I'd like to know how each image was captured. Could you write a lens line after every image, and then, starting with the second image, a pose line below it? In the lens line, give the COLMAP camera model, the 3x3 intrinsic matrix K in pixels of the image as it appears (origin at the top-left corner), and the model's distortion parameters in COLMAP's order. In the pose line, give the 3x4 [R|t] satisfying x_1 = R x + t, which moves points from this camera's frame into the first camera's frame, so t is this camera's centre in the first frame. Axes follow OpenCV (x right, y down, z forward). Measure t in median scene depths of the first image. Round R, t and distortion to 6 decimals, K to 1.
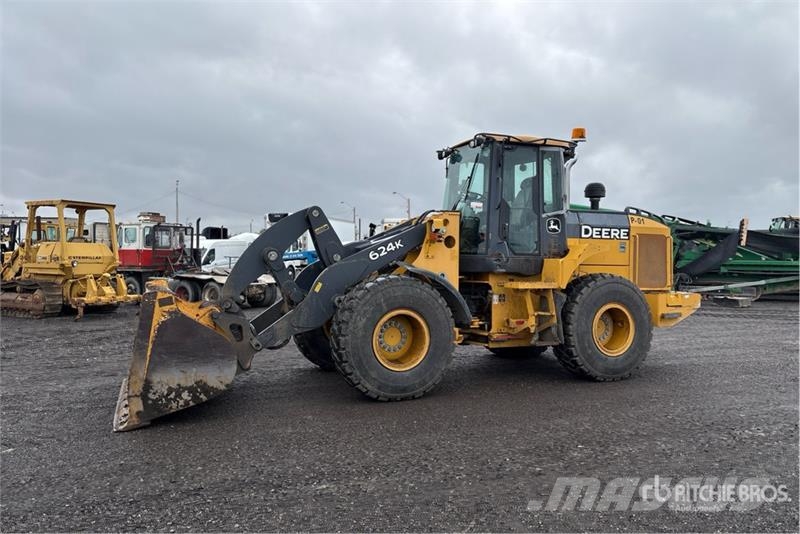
lens RADIAL K [[597.2, 0, 400.8], [0, 597.2, 262.9], [0, 0, 1]] dist [0.050065, -0.030208]
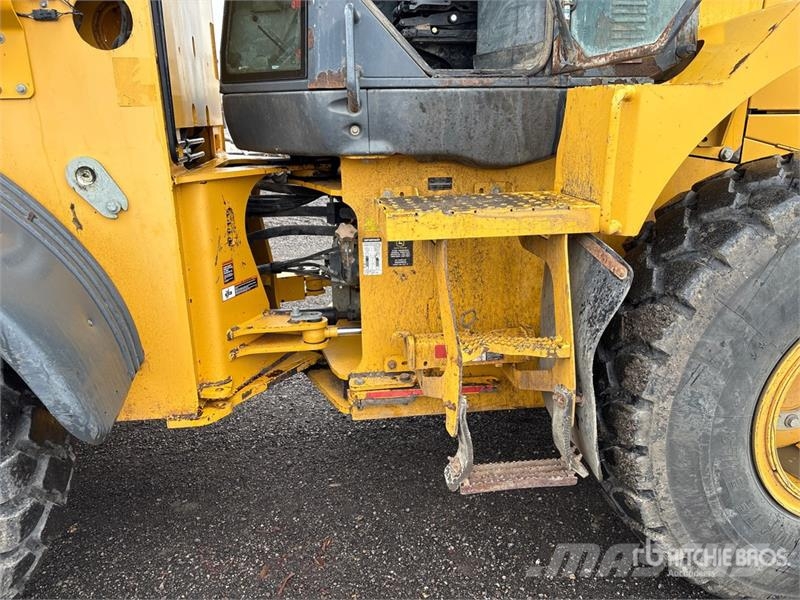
lens RADIAL K [[600.2, 0, 402.1], [0, 600.2, 299.1], [0, 0, 1]] dist [0.048685, -0.046941]
pose [[0.964560, 0.051858, -0.258716, 0.246295], [0.024363, 0.958805, 0.283018, 0.002958], [0.262735, -0.279291, 0.923562, 0.763891]]
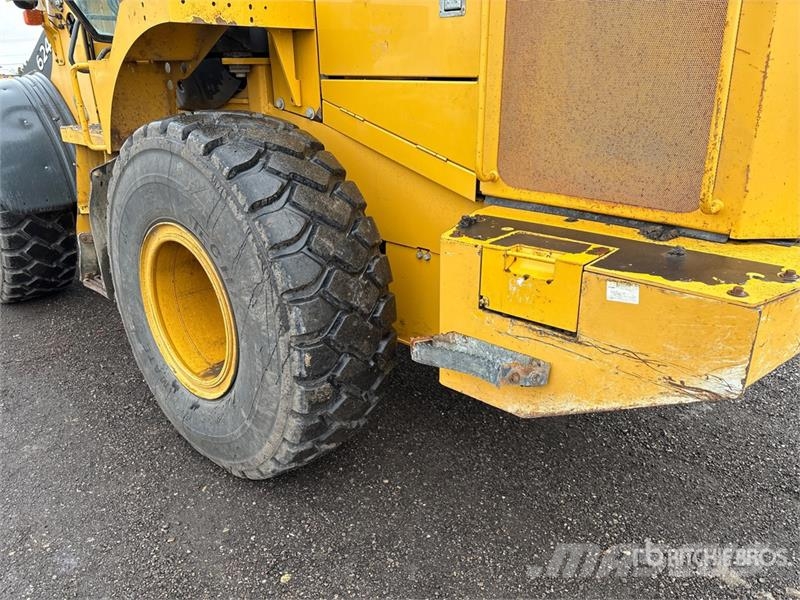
lens RADIAL K [[600.2, 0, 395.3], [0, 600.2, 303.6], [0, 0, 1]] dist [0.048685, -0.046941]
pose [[0.405598, 0.318482, -0.856773, 0.648528], [0.015275, 0.934843, 0.354733, 0.002611], [0.913924, -0.156966, 0.374306, 0.983673]]
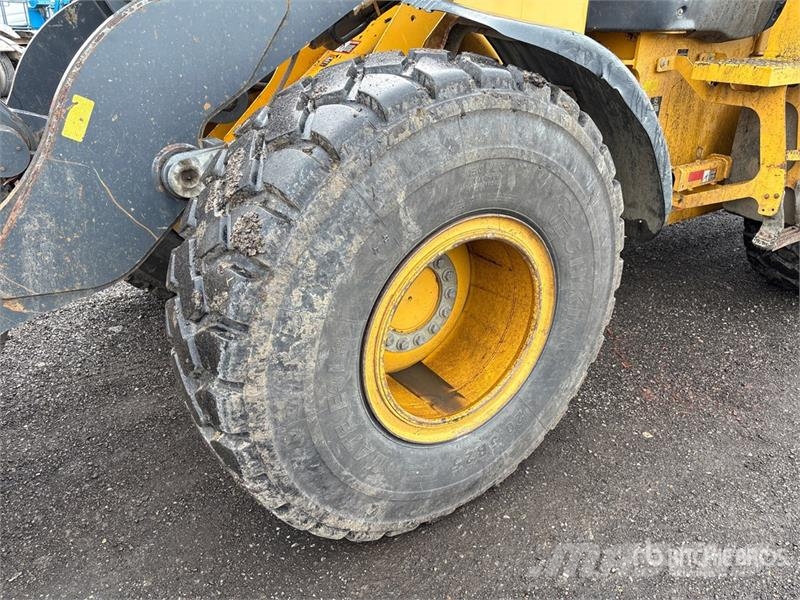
lens RADIAL K [[600.2, 0, 398.2], [0, 600.2, 302.0], [0, 0, 1]] dist [0.048685, -0.046941]
pose [[0.979948, -0.090774, 0.177378, -0.060672], [0.005306, 0.901775, 0.432174, 0.004900], [-0.199185, -0.422567, 0.884174, 0.669798]]
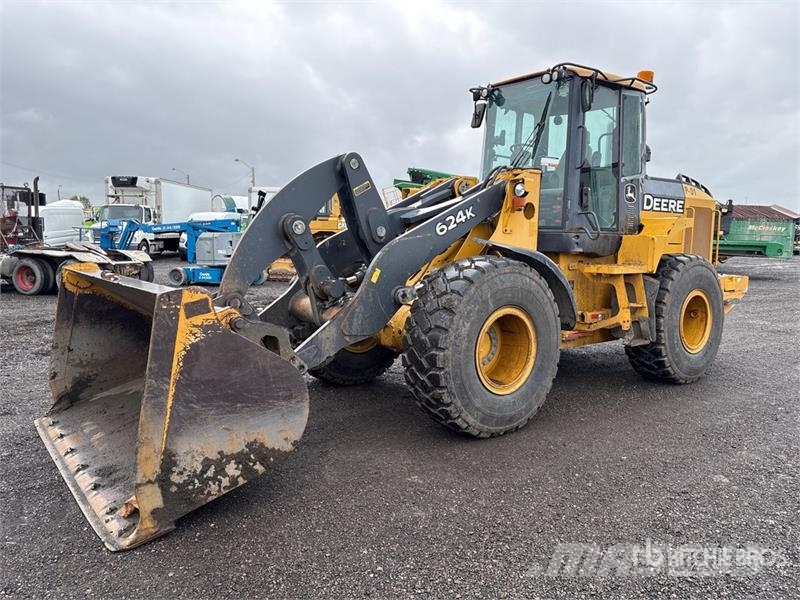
lens RADIAL K [[600.2, 0, 398.6], [0, 600.2, 296.2], [0, 0, 1]] dist [0.048685, -0.046941]
pose [[0.964594, -0.016798, 0.263205, -0.260135], [-0.008613, 0.995431, 0.095091, -0.000072], [-0.263600, -0.093991, 0.960042, 0.309996]]
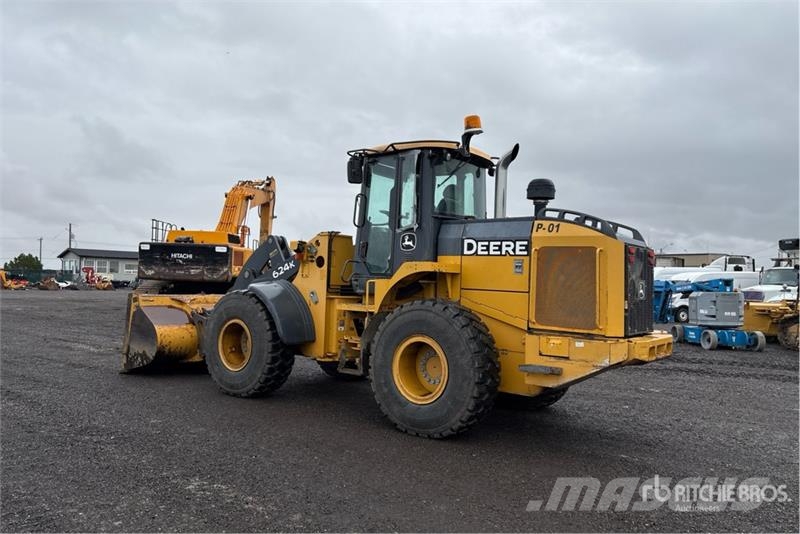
lens RADIAL K [[597.2, 0, 403.2], [0, 597.2, 264.9], [0, 0, 1]] dist [0.050065, -0.030208]
pose [[0.501925, -0.014349, -0.864792, 1.021852], [-0.034883, 0.998713, -0.036818, 0.003453], [0.864207, 0.048646, 0.500779, 0.583182]]
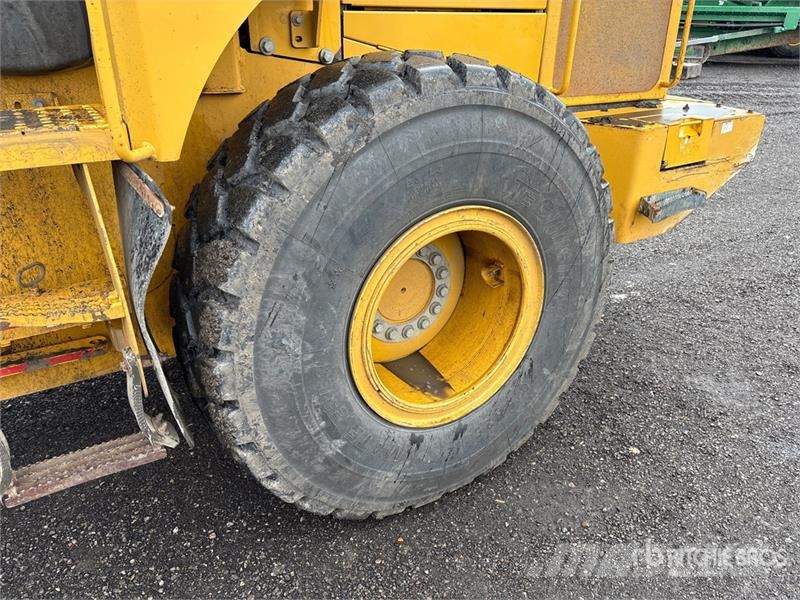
lens RADIAL K [[600.2, 0, 400.1], [0, 600.2, 300.1], [0, 0, 1]] dist [0.048685, -0.046941]
pose [[0.989137, -0.067744, 0.130453, 0.305205], [0.005650, 0.904337, 0.426782, 0.006085], [-0.146885, -0.421409, 0.894896, 0.804561]]
